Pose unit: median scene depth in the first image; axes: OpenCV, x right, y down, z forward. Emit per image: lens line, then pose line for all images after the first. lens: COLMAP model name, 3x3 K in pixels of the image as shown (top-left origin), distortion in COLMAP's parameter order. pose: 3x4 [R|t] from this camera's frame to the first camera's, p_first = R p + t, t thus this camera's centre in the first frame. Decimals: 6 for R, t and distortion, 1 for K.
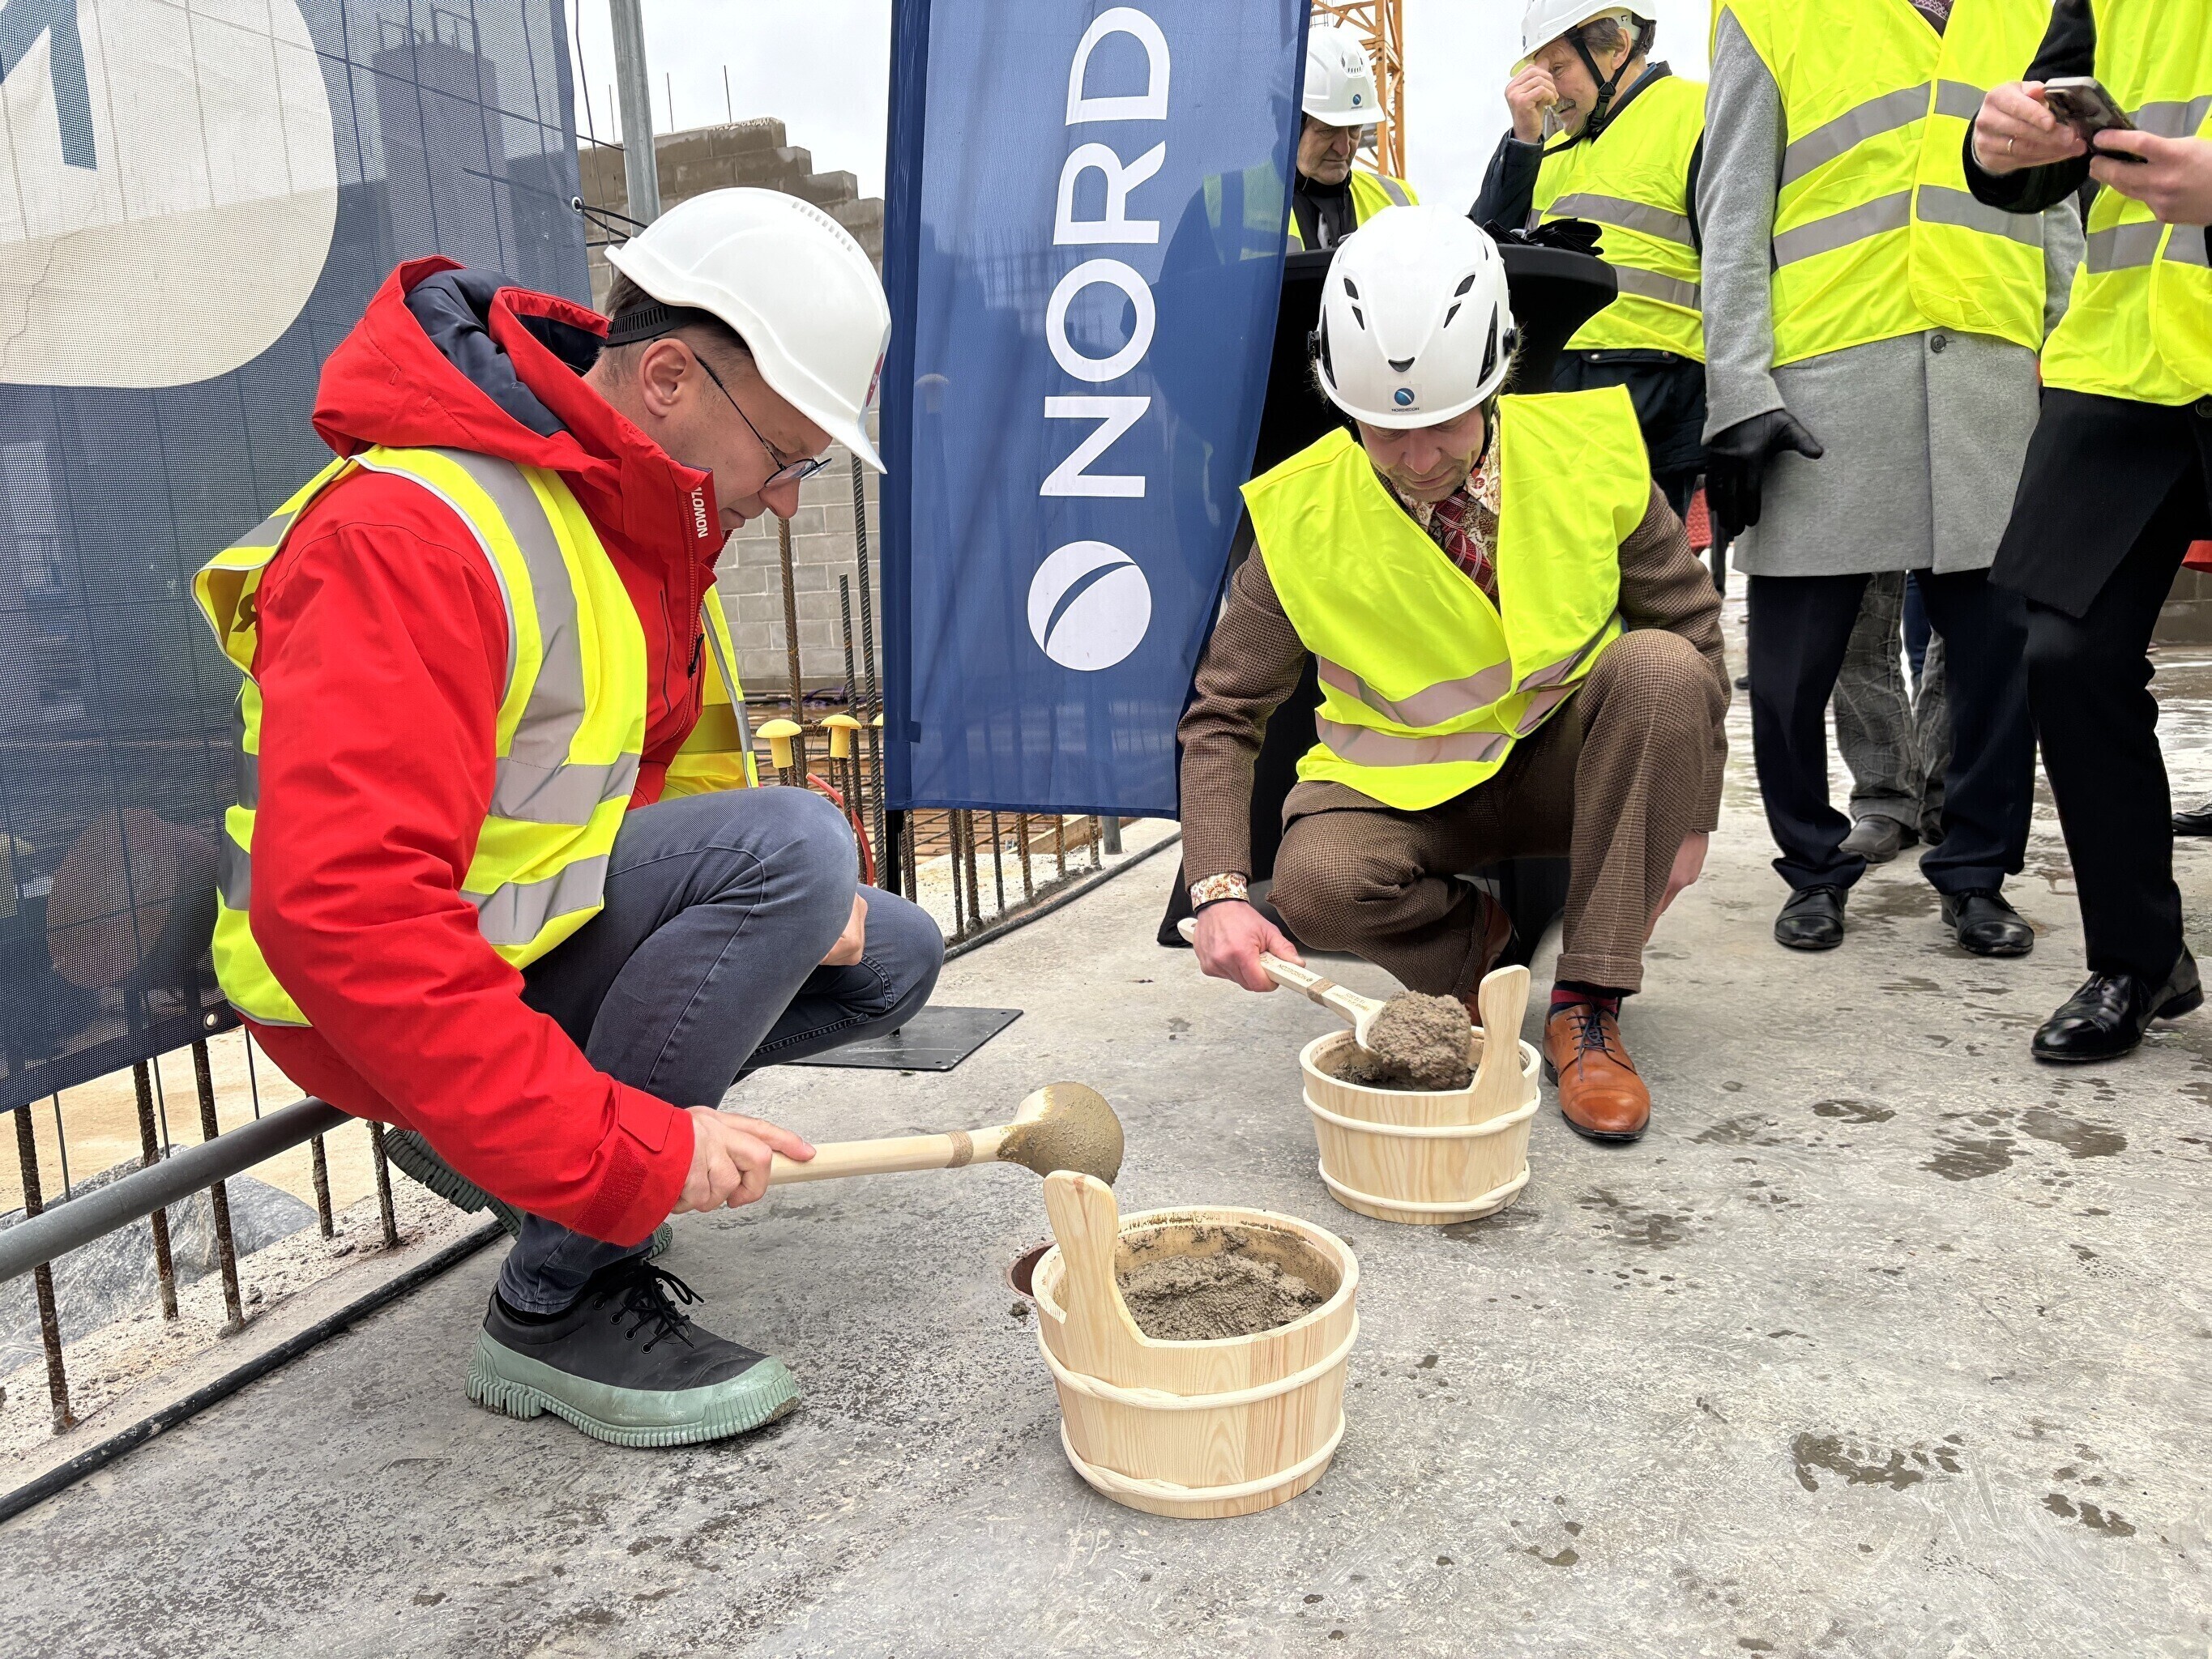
lens RADIAL K [[1659.6, 0, 1094.9], [0, 1659.6, 832.8], [0, 0, 1]] dist [0.052356, -0.060938]
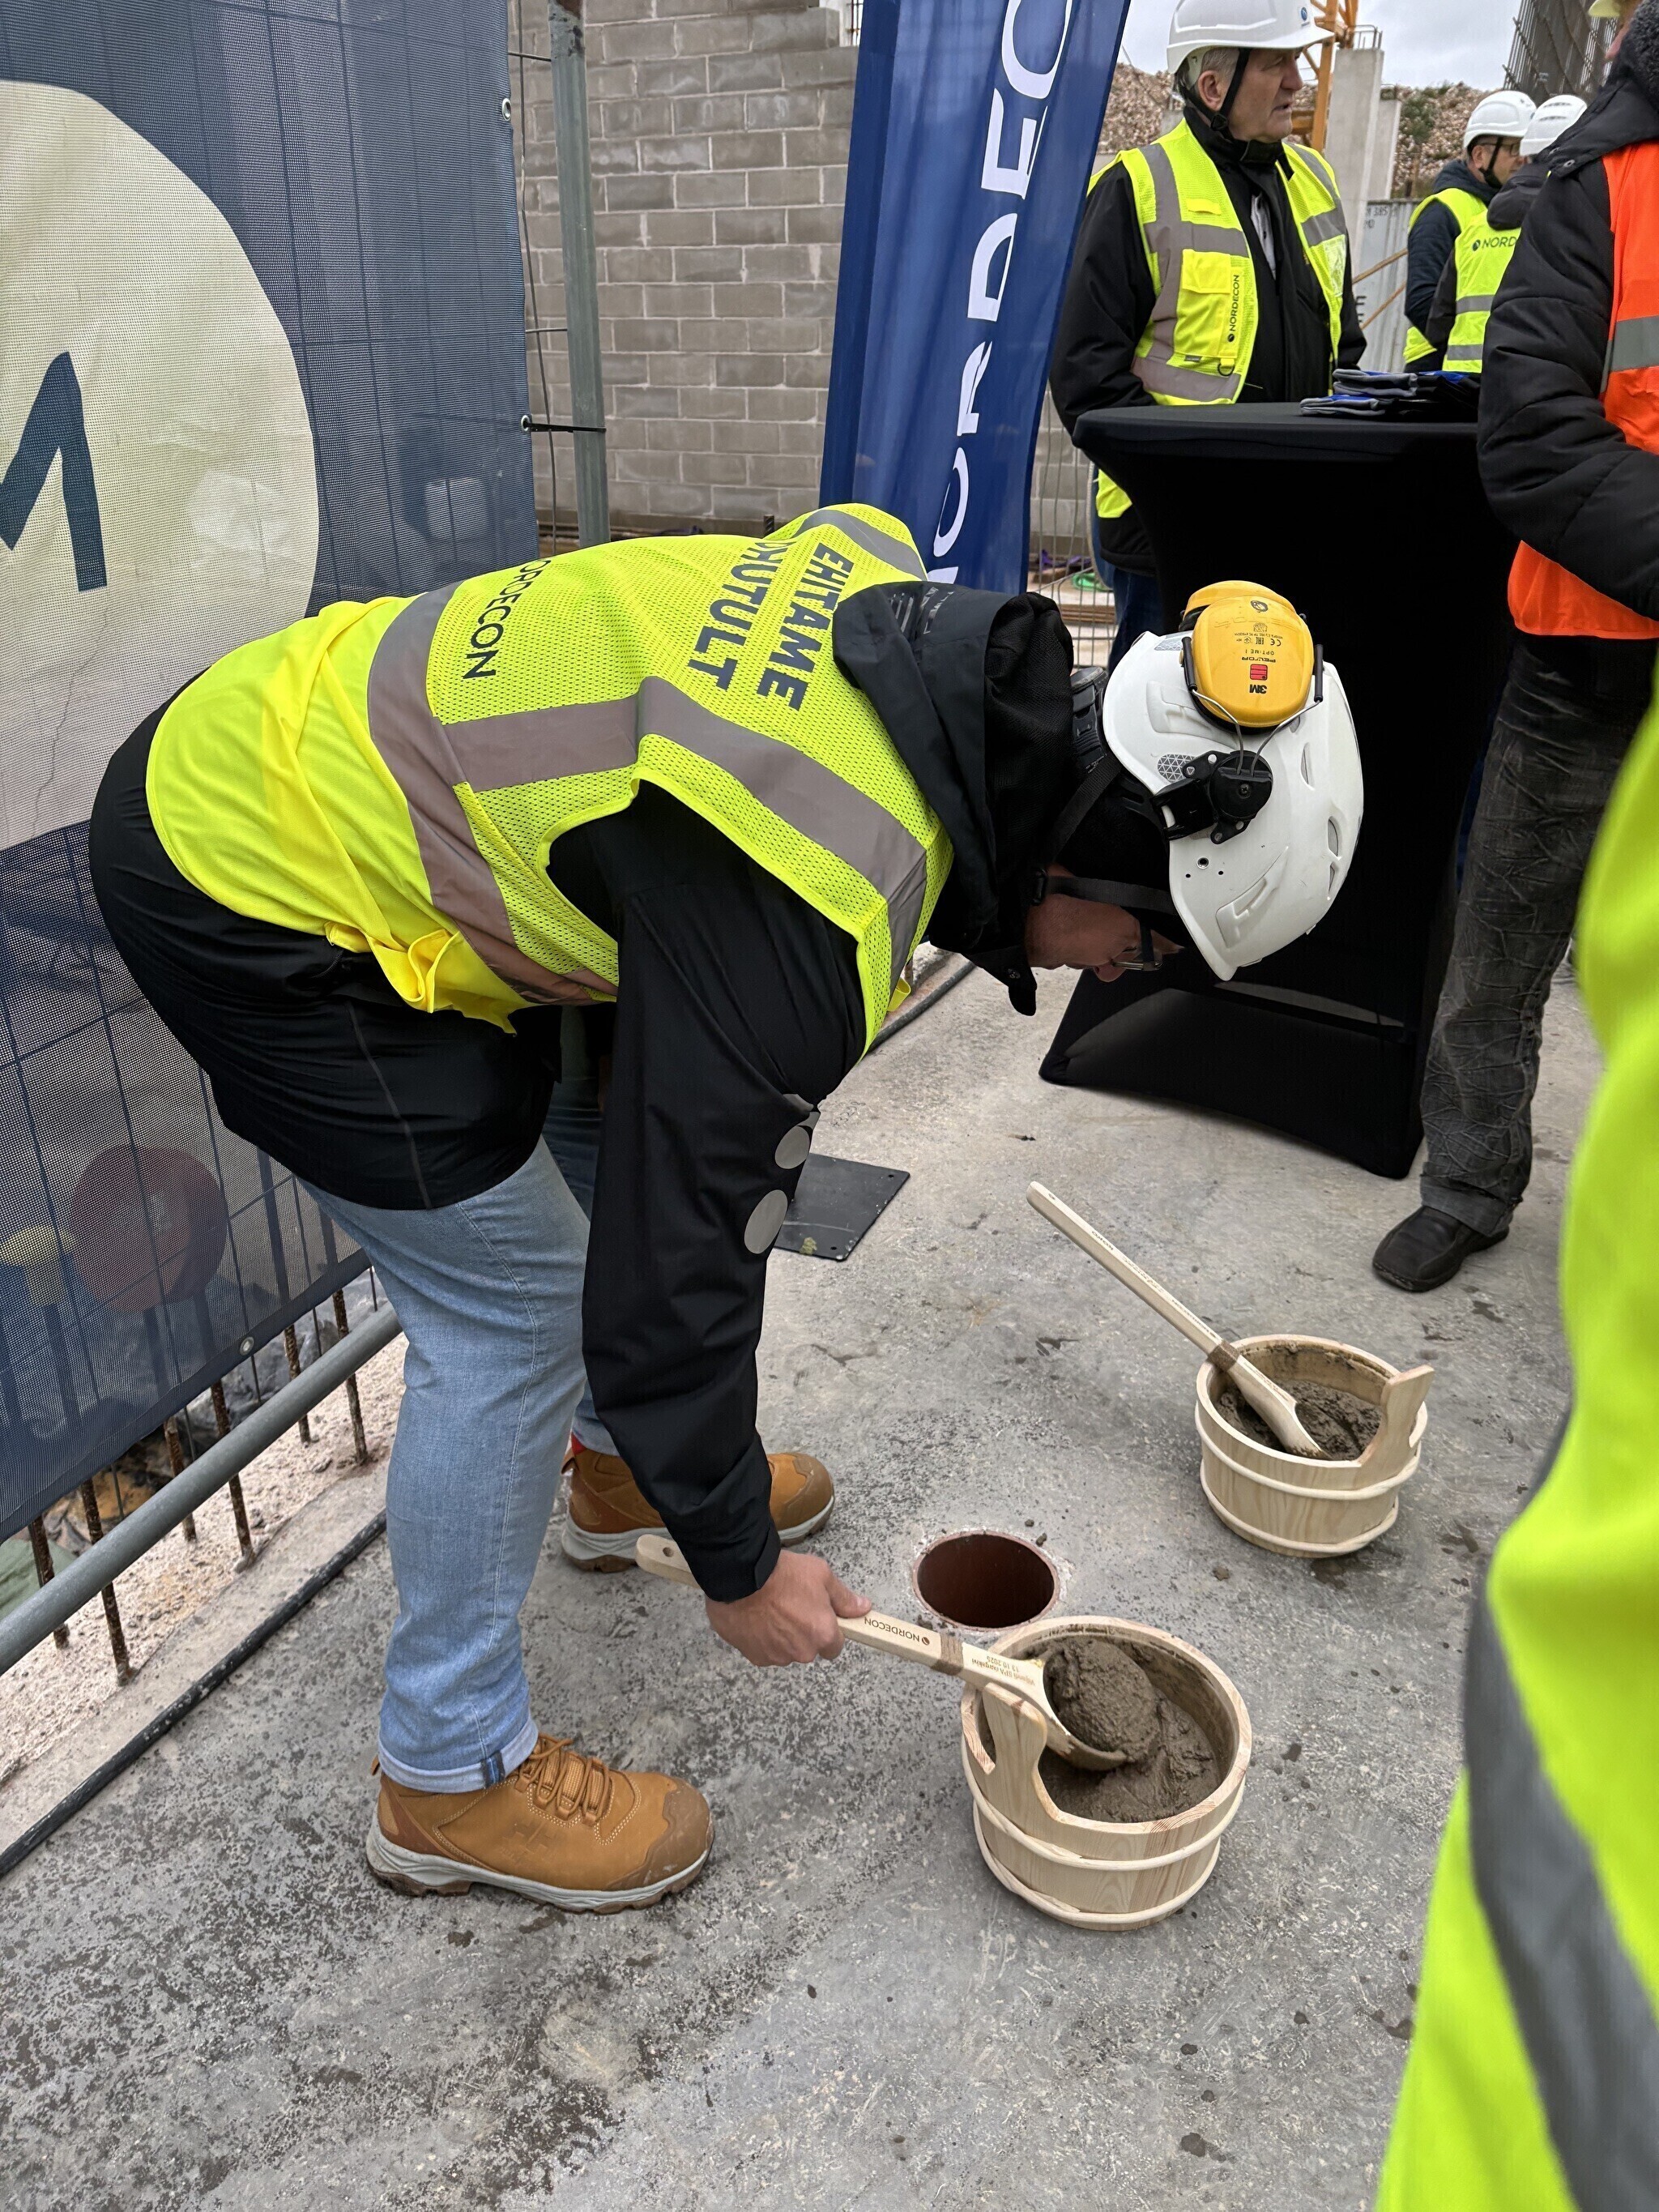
lens RADIAL K [[1659.6, 0, 804.0], [0, 1659.6, 1124.5], [0, 0, 1]] dist [0.052356, -0.060938]
pose [[0.995098, 0.083516, -0.052968, -0.113221], [-0.065674, 0.958487, 0.277471, -0.410701], [0.073942, -0.272632, 0.959273, 0.002193]]
